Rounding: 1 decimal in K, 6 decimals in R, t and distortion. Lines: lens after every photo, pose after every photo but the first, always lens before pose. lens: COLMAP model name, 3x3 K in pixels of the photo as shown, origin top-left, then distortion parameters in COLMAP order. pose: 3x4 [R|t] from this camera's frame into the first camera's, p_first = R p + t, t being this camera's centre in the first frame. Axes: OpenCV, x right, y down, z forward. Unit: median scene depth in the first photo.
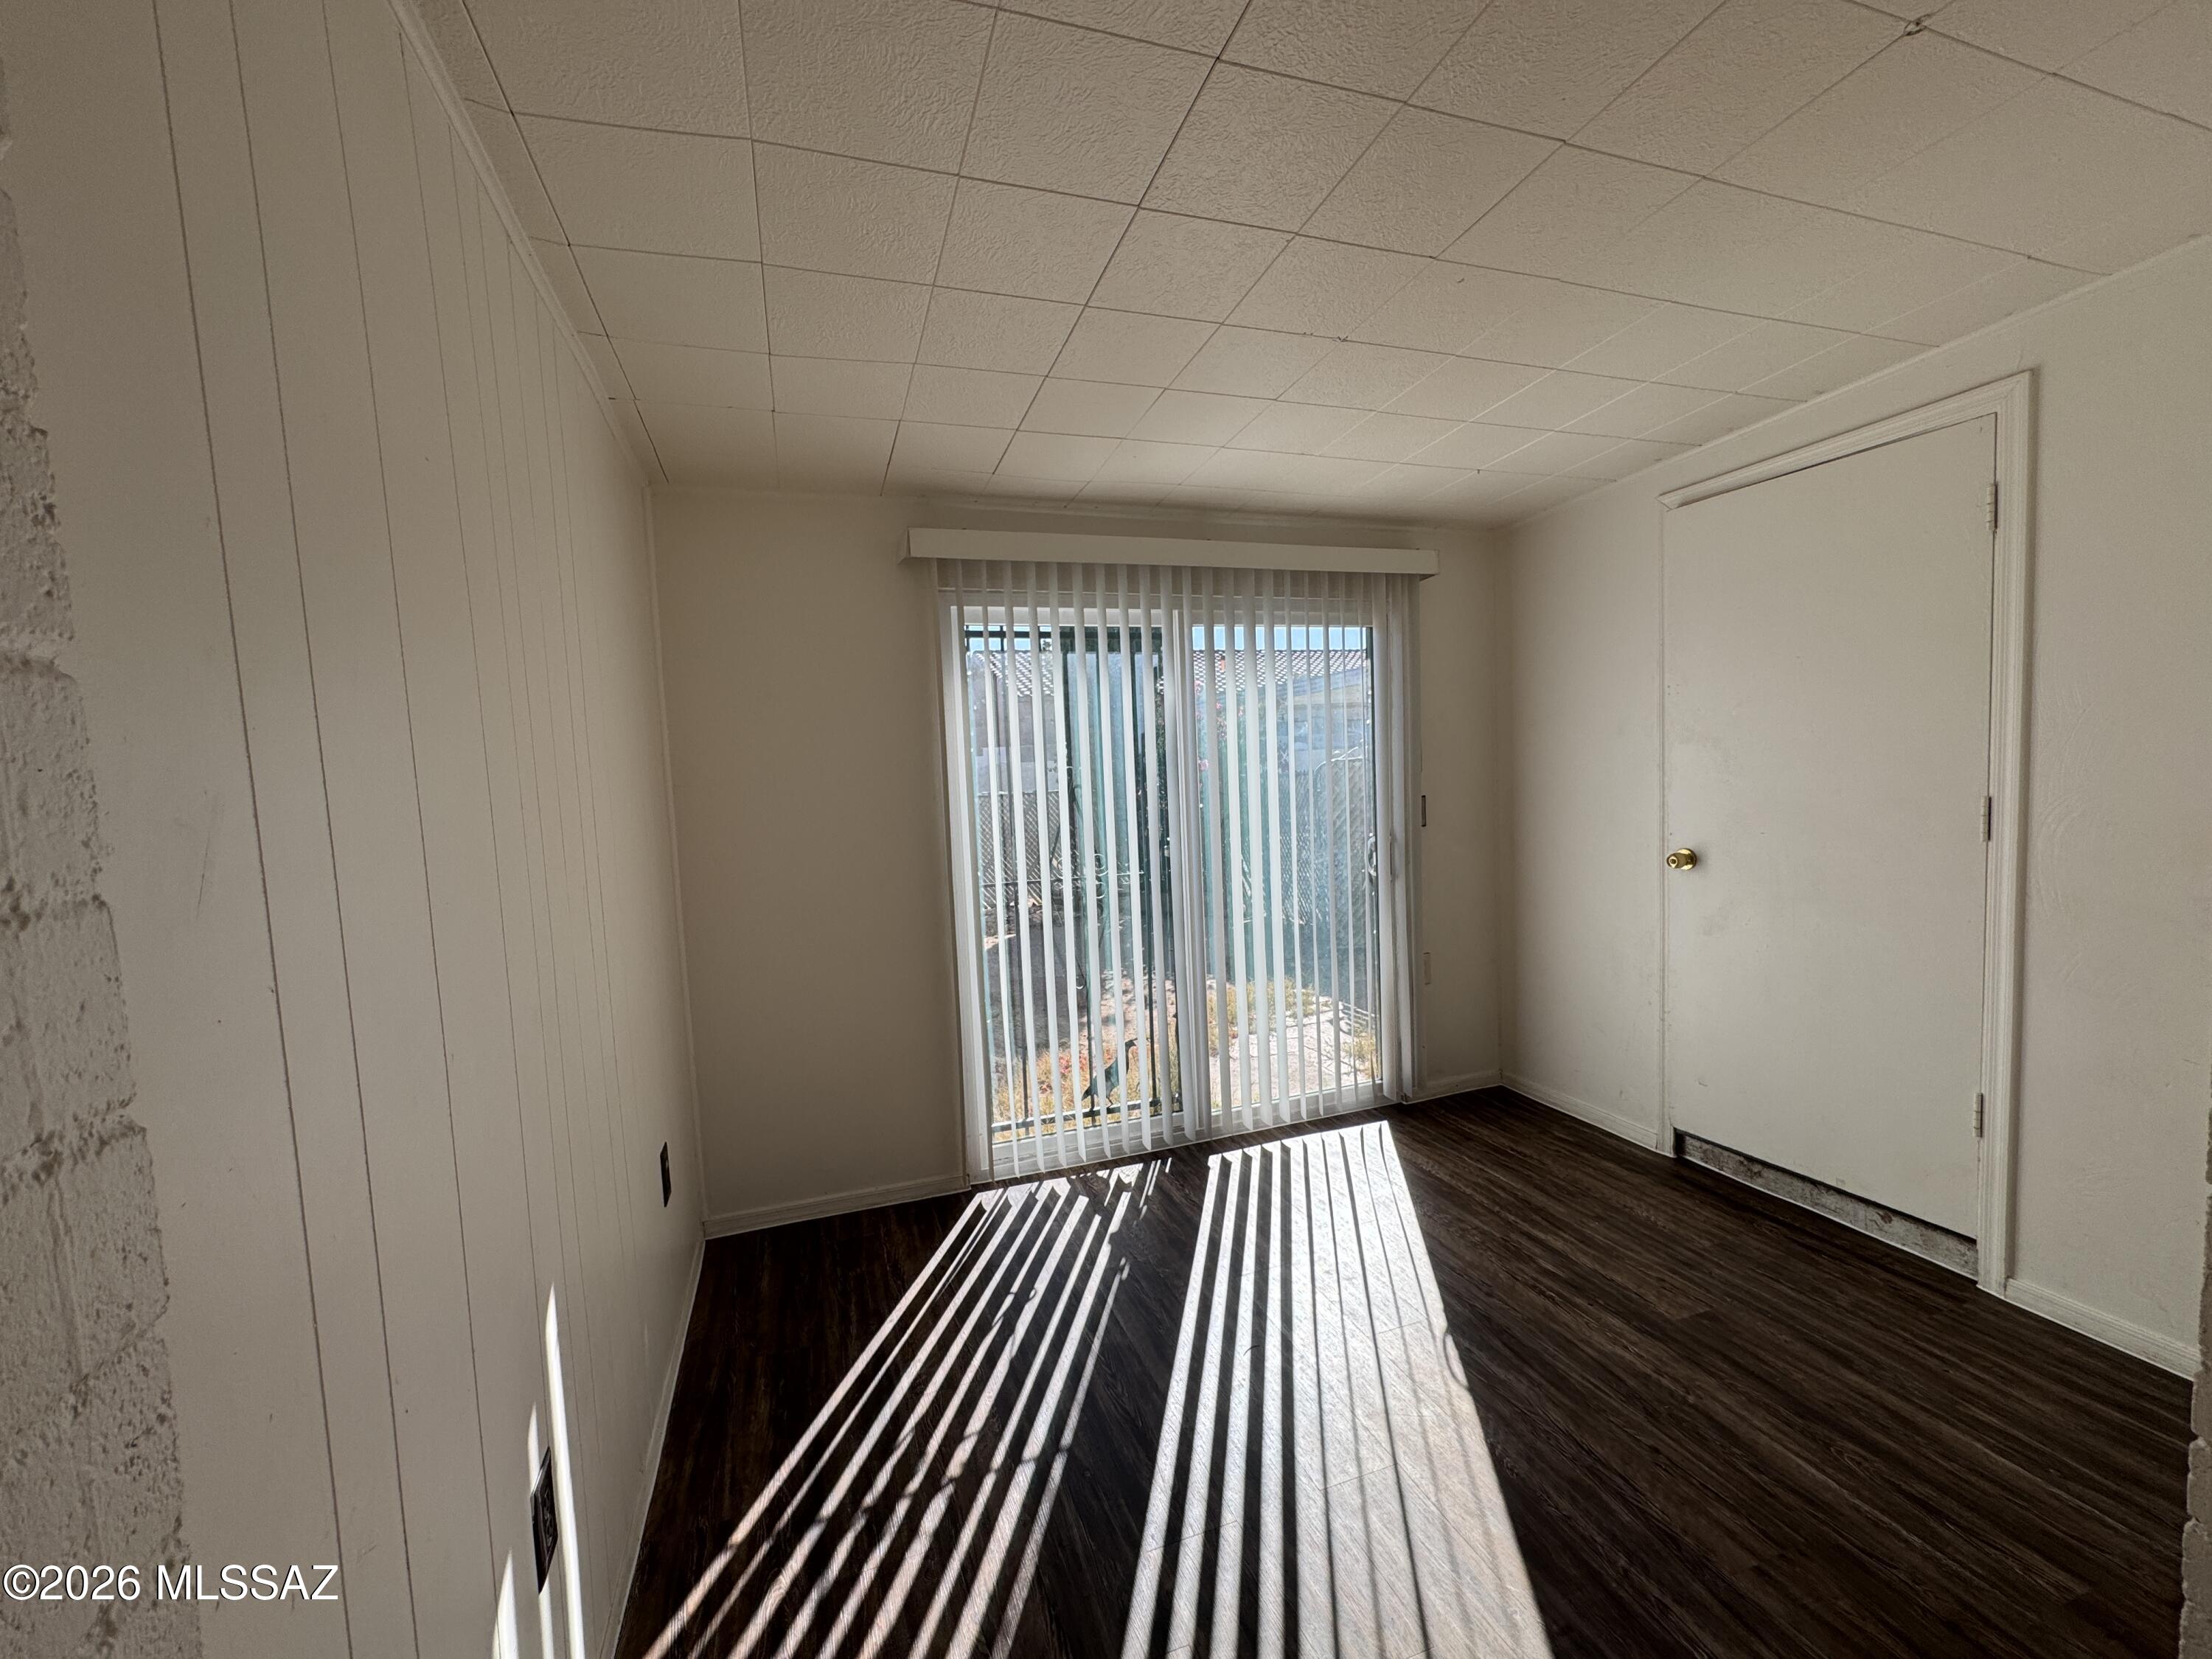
lens RADIAL K [[883.2, 0, 1104.5], [0, 883.2, 826.9], [0, 0, 1]] dist [-0.004518, 0.000872]
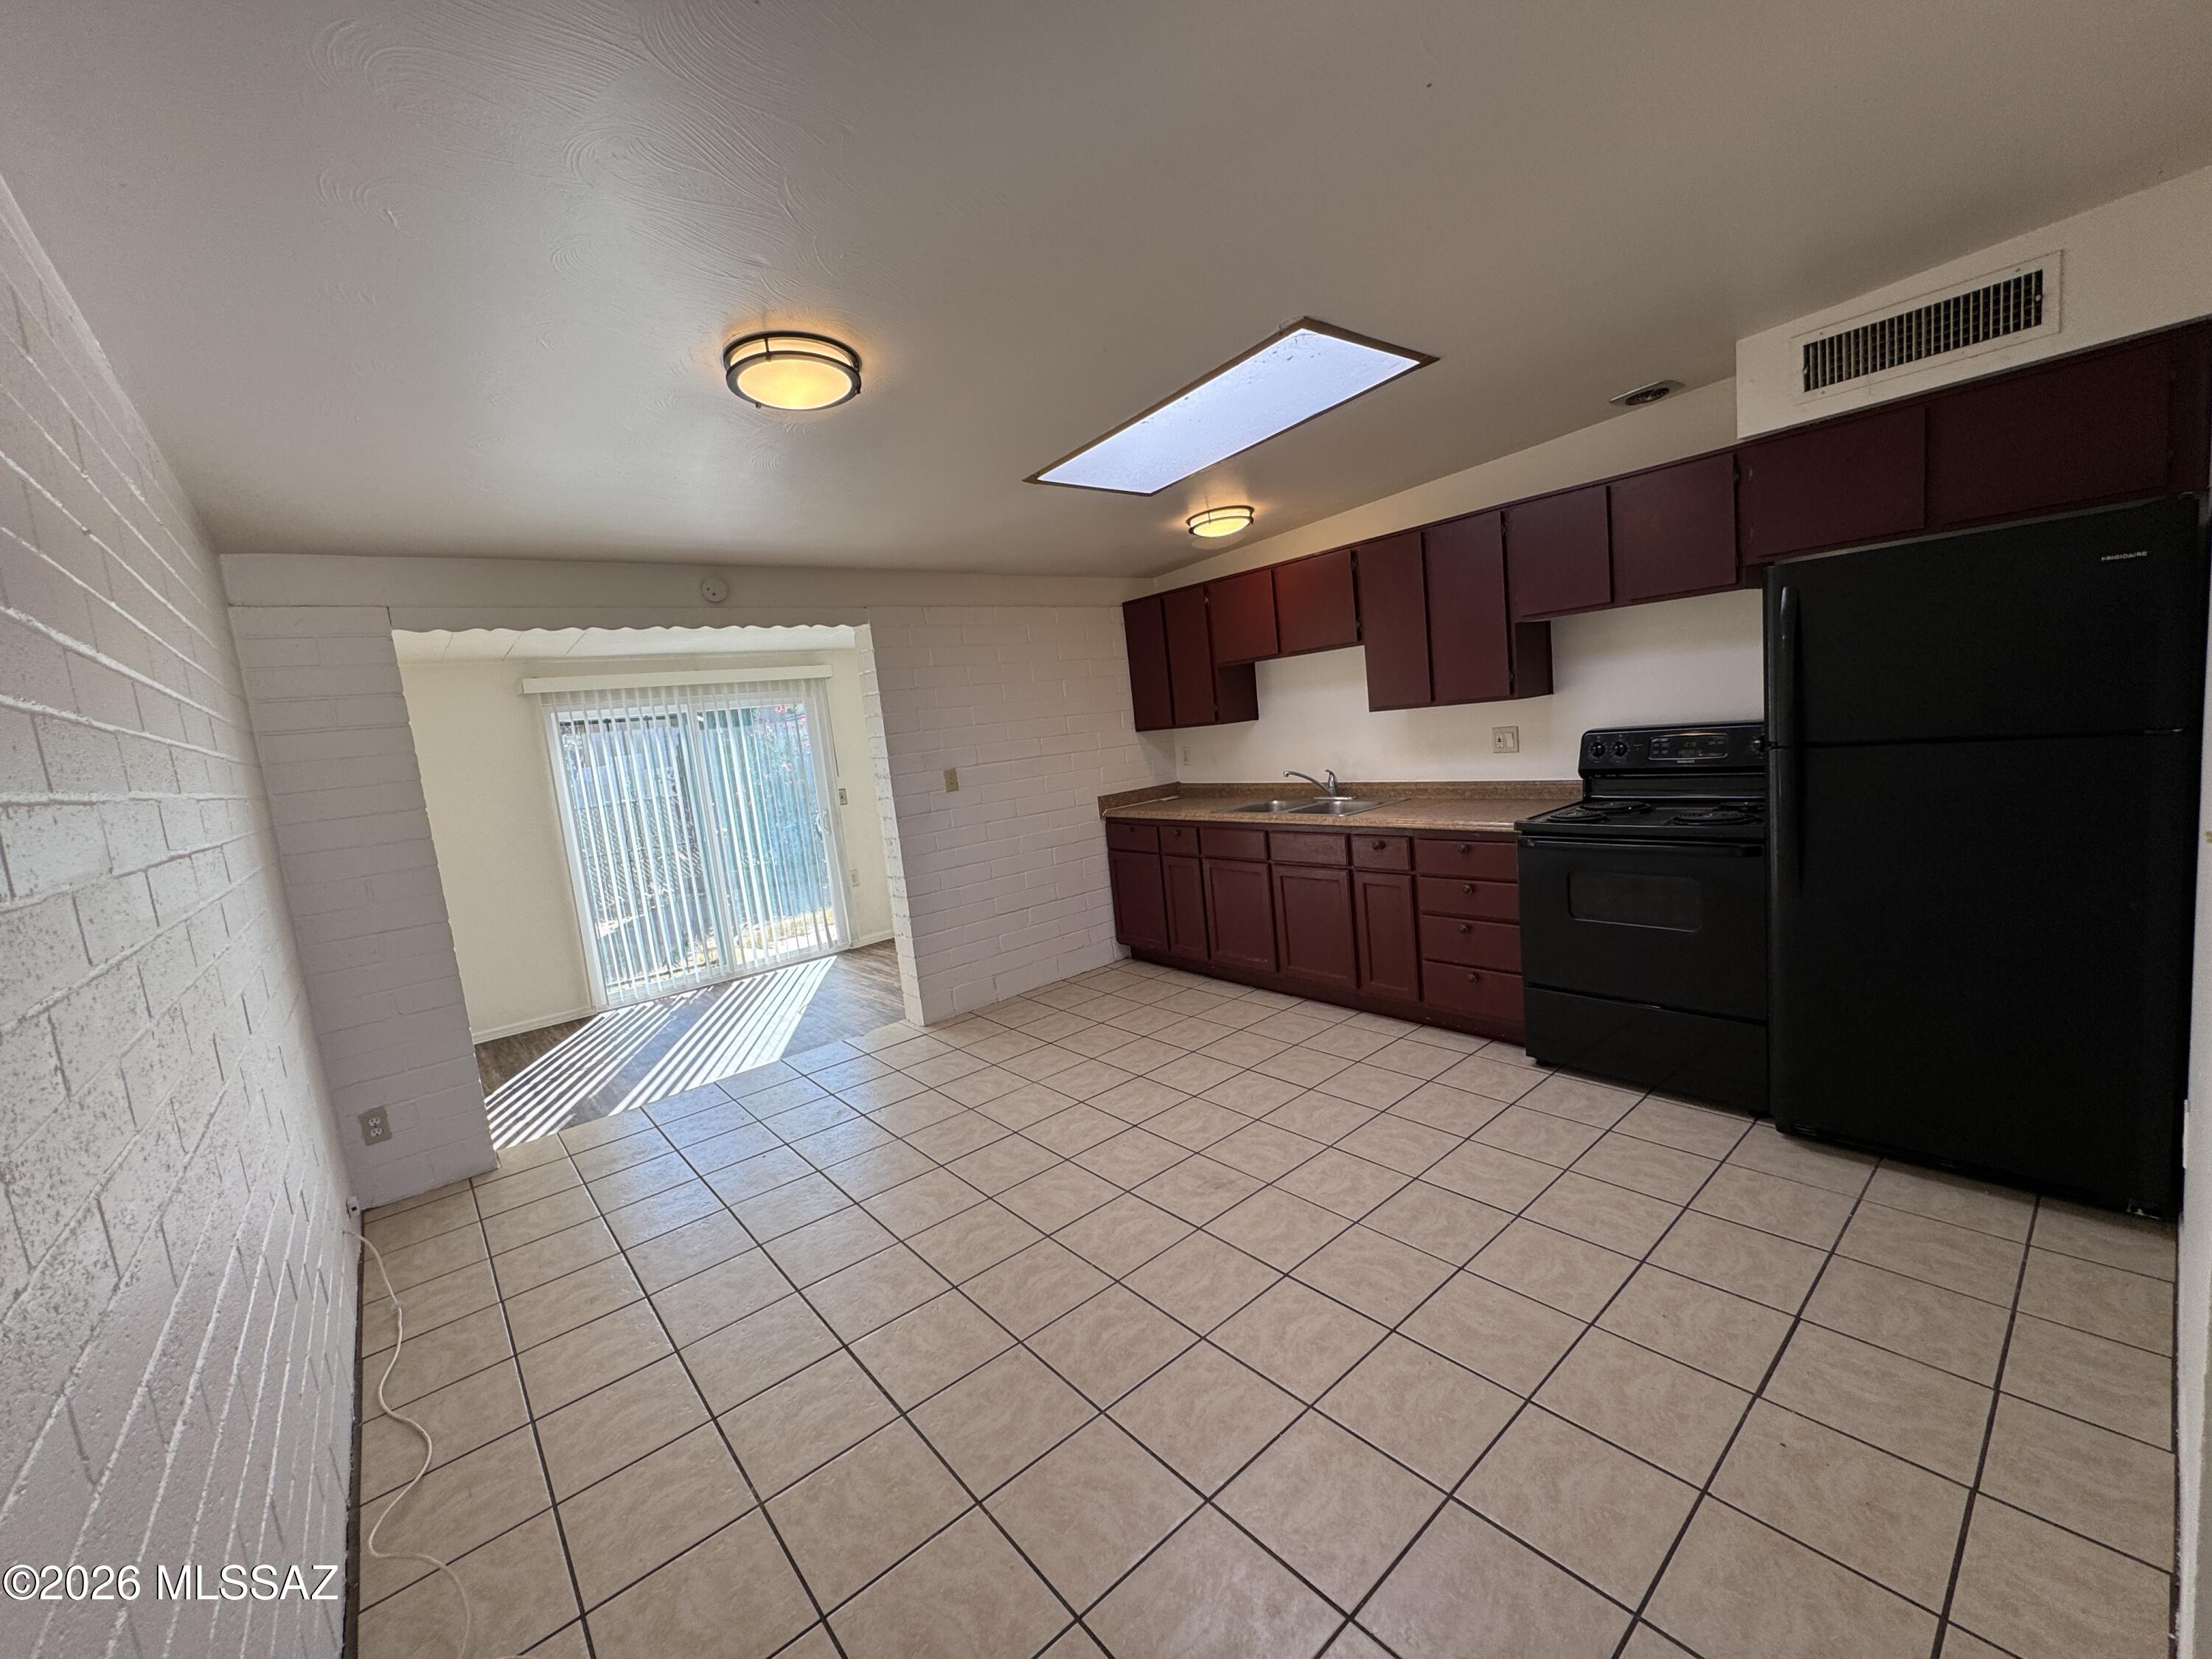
lens RADIAL K [[883.2, 0, 1104.5], [0, 883.2, 826.9], [0, 0, 1]] dist [-0.004518, 0.000872]
pose [[0.932470, -0.095658, 0.348353, 0.274110], [0.088412, 0.995408, 0.036678, 0.034868], [-0.350262, -0.003403, 0.936645, -1.302830]]
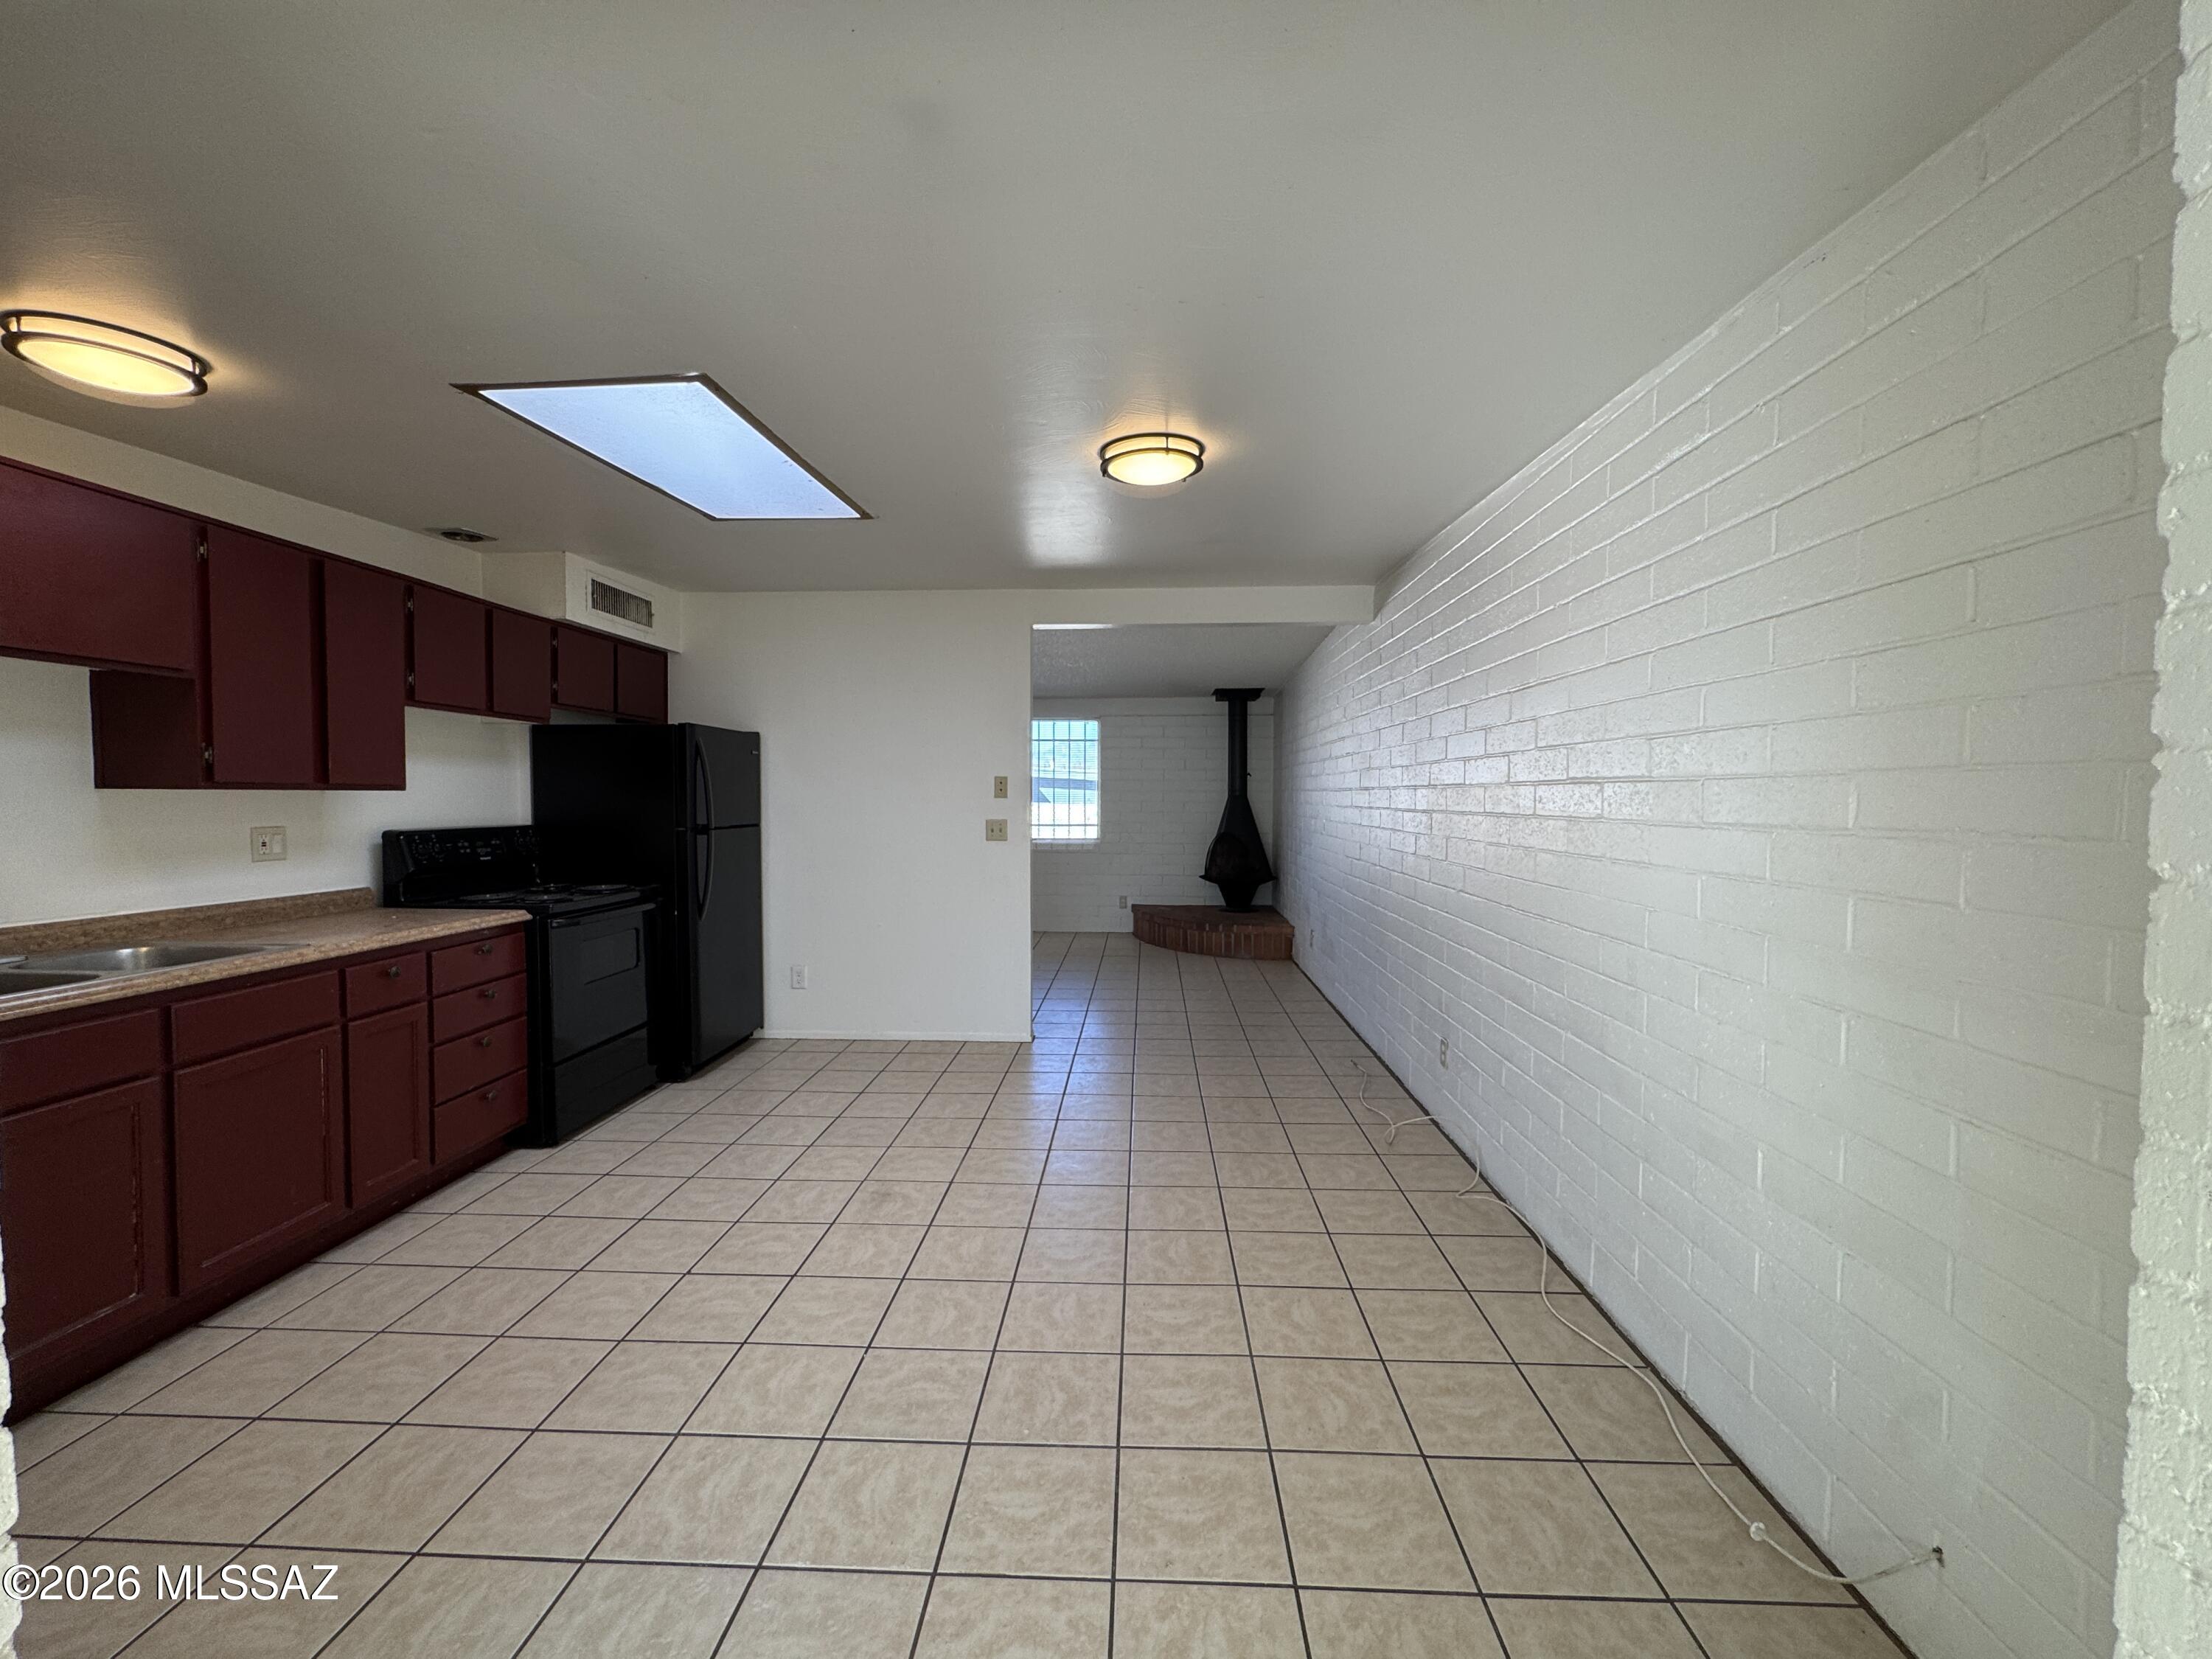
lens RADIAL K [[883.2, 0, 1104.5], [0, 883.2, 826.9], [0, 0, 1]] dist [-0.004518, 0.000872]
pose [[-0.928955, 0.029308, 0.369031, 0.040498], [0.065859, 0.994043, 0.086840, -0.041341], [-0.364287, 0.104974, -0.925351, 0.408735]]
